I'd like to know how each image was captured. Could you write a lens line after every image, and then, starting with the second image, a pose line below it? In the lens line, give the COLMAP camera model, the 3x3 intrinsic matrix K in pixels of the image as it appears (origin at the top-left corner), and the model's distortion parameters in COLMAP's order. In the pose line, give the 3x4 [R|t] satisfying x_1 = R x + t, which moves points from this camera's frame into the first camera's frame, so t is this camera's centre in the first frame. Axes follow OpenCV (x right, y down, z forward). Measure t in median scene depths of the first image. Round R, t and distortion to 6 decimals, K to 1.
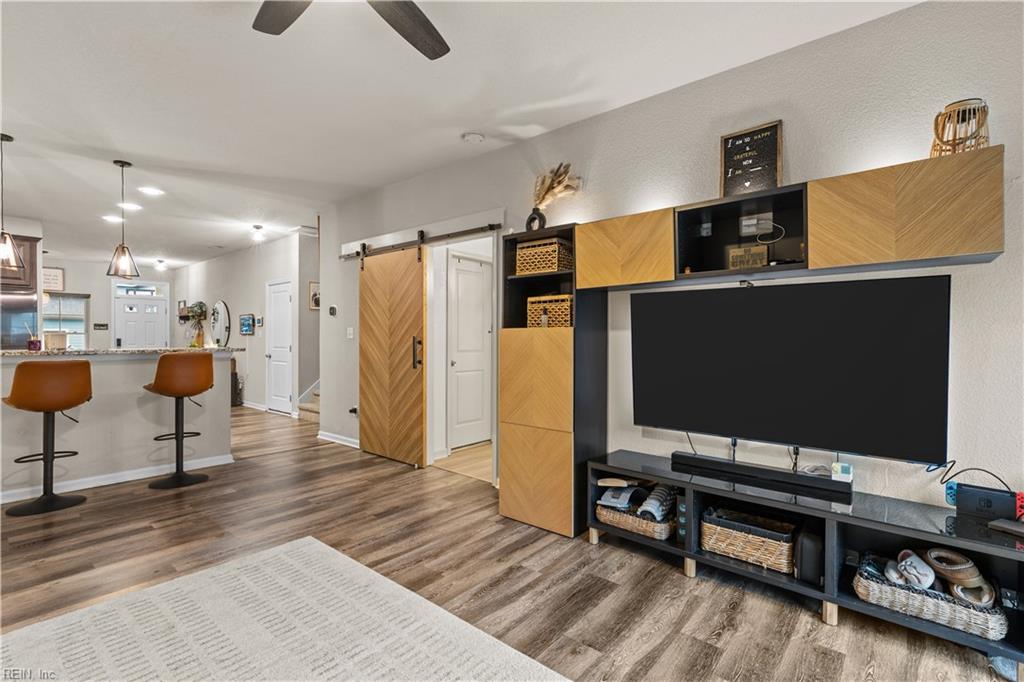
lens RADIAL K [[465.0, 0, 509.1], [0, 465.0, 343.8], [0, 0, 1]] dist [0.001562, -0.000606]
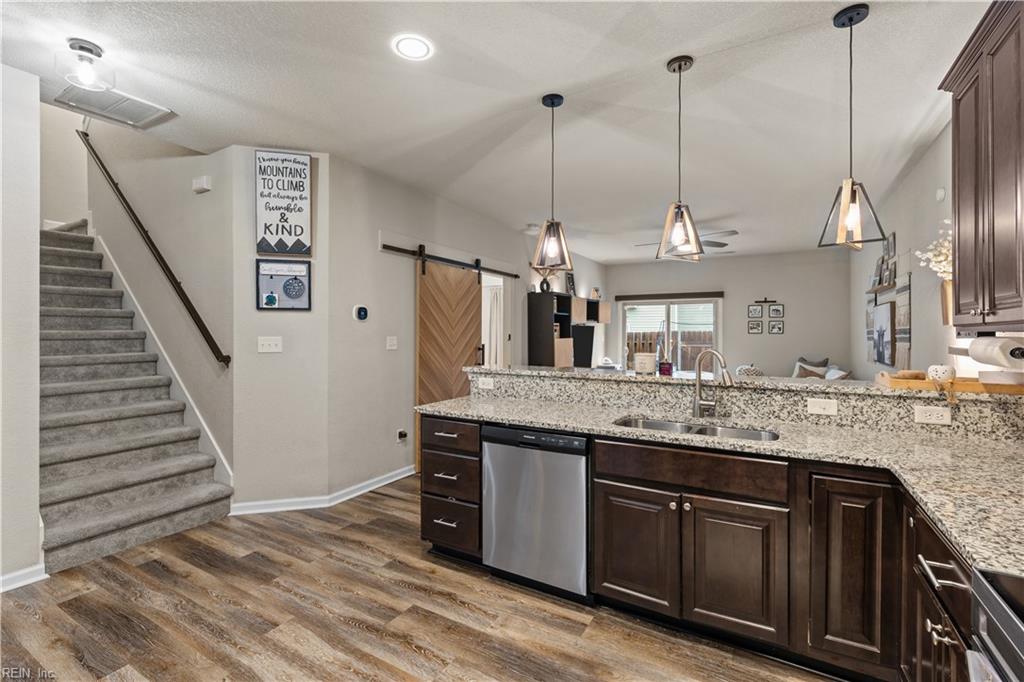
lens RADIAL K [[465.0, 0, 508.5], [0, 465.0, 332.5], [0, 0, 1]] dist [0.001562, -0.000606]
pose [[-0.175177, -0.003505, 0.984531, -1.994494], [0.009096, 0.999945, 0.005179, -0.074946], [-0.984495, 0.009862, -0.175135, 1.599437]]
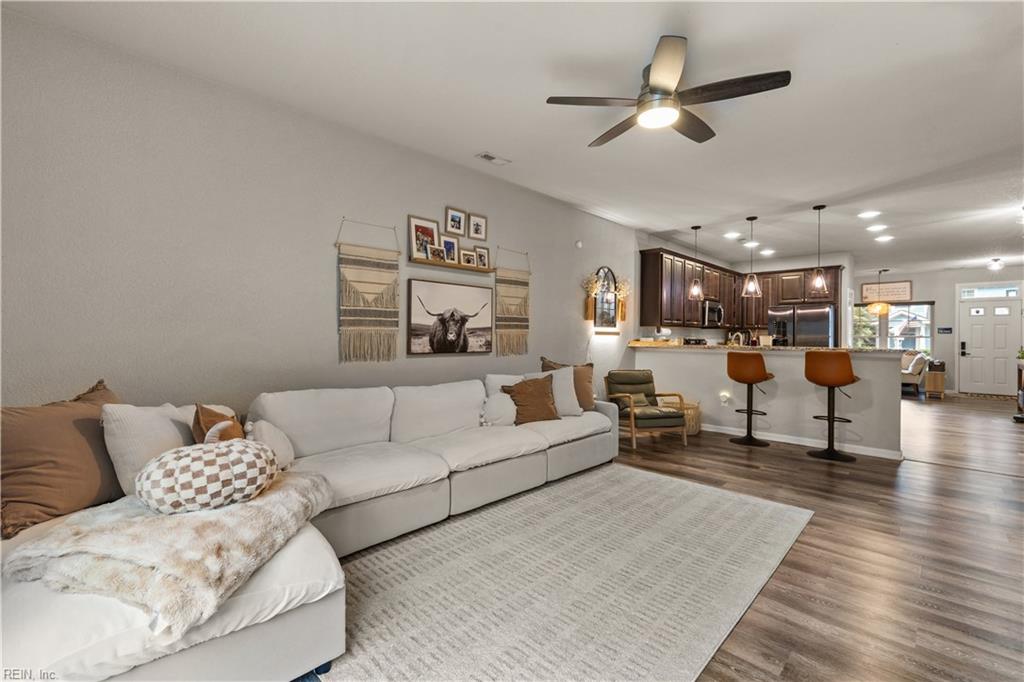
lens RADIAL K [[445.7, 0, 509.9], [0, 445.7, 335.7], [0, 0, 1]] dist [-0.003097, -0.000163]
pose [[-0.072214, -0.006476, -0.997368, 0.658901], [-0.021636, 0.999754, -0.004925, 0.002217], [0.997154, 0.021223, -0.072337, 0.301580]]
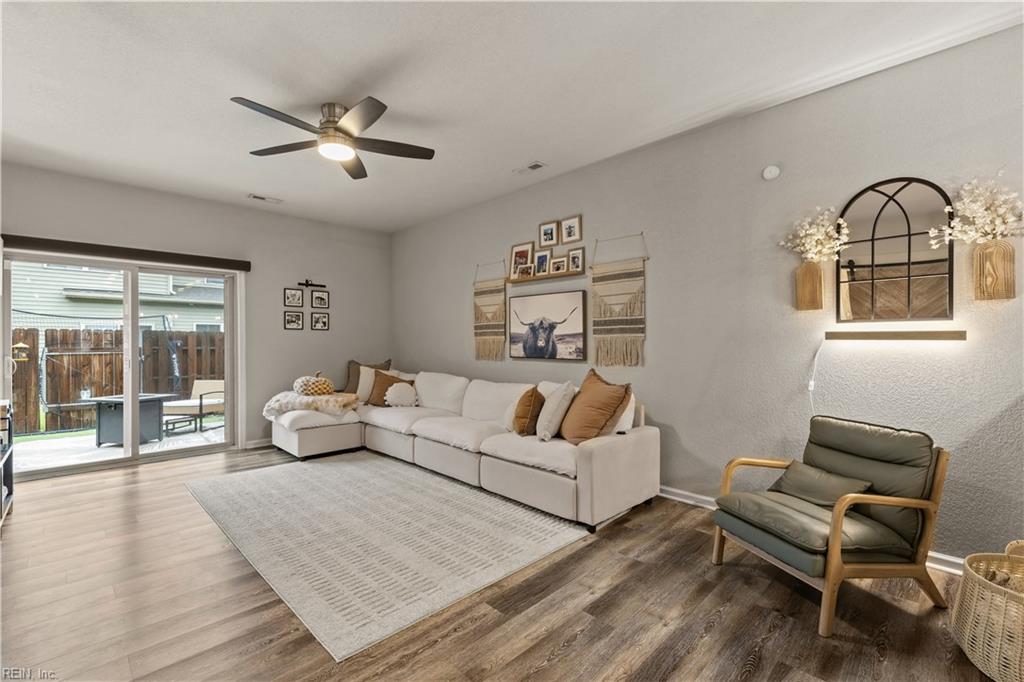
lens RADIAL K [[445.7, 0, 511.5], [0, 445.7, 343.9], [0, 0, 1]] dist [-0.003097, -0.000163]
pose [[-0.996303, -0.005392, 0.085741, -0.651532], [-0.003583, 0.999768, 0.021241, -0.025498], [-0.085836, 0.020855, -0.996091, 1.444082]]
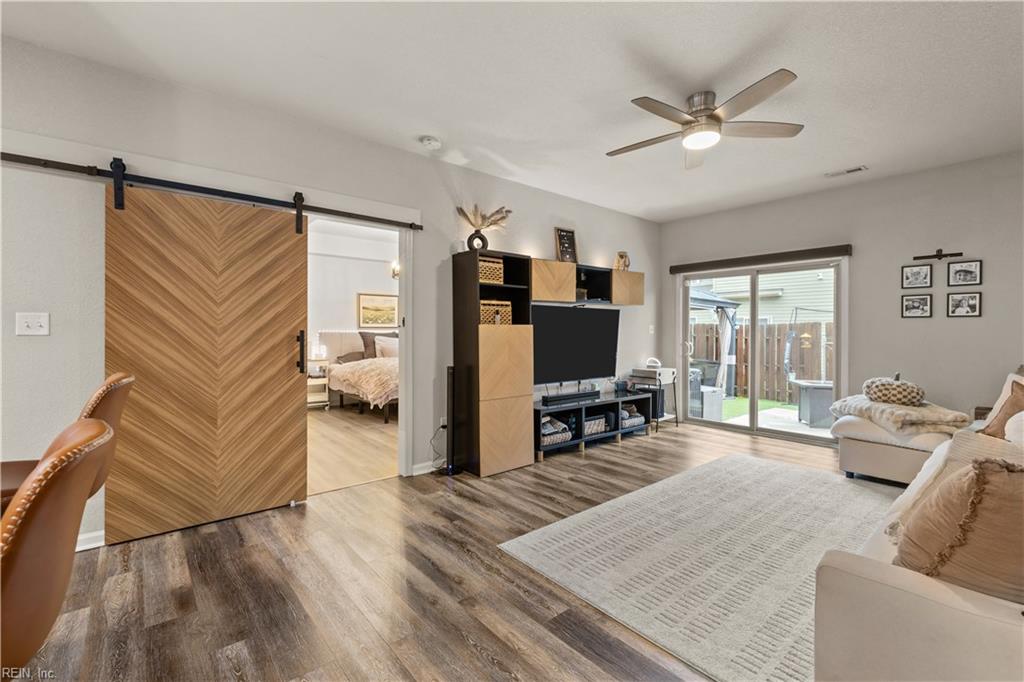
lens RADIAL K [[445.7, 0, 509.7], [0, 445.7, 333.7], [0, 0, 1]] dist [-0.003097, -0.000163]
pose [[0.172438, -0.009125, 0.984978, -1.195907], [0.011506, 0.999908, 0.007249, -0.017331], [-0.984953, 0.010083, 0.172527, 0.751200]]
